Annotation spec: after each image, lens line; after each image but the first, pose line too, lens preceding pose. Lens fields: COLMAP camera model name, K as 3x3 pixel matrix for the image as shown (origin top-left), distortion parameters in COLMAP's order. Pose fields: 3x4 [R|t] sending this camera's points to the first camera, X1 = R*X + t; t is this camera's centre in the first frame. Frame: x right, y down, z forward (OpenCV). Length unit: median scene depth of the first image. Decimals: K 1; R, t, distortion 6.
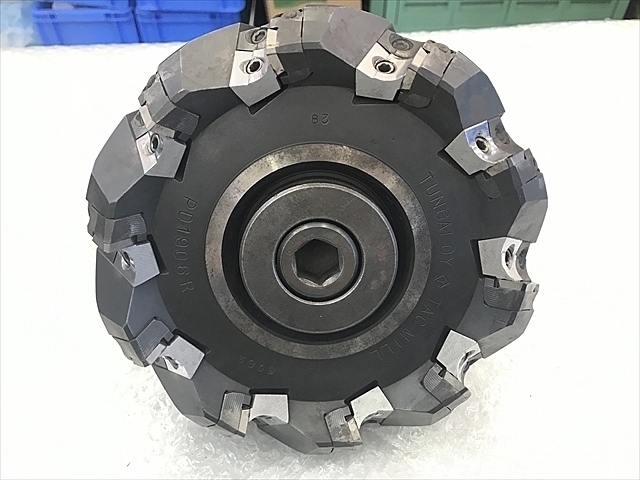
lens RADIAL K [[526.6, 0, 320.0], [0, 526.6, 240.0], [0, 0, 1]] dist [0.010783, -0.118341]
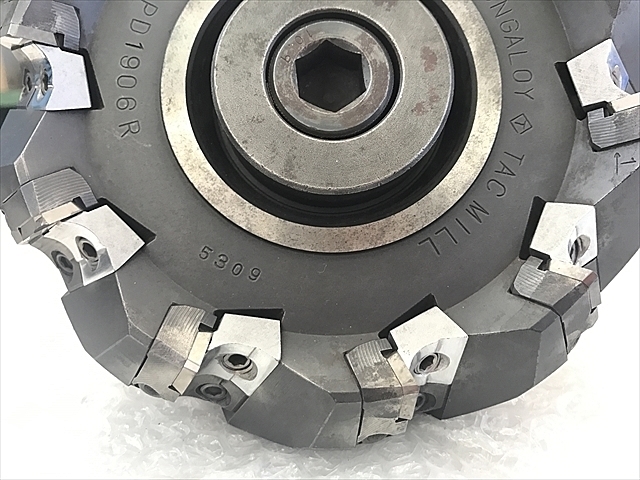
lens RADIAL K [[526.6, 0, 320.0], [0, 526.6, 240.0], [0, 0, 1]] dist [0.010783, -0.118341]
pose [[0.999932, -0.007182, -0.009170, -0.012391], [0.003106, 0.923166, -0.384390, 0.450276], [0.011227, 0.384335, 0.923125, 0.445618]]
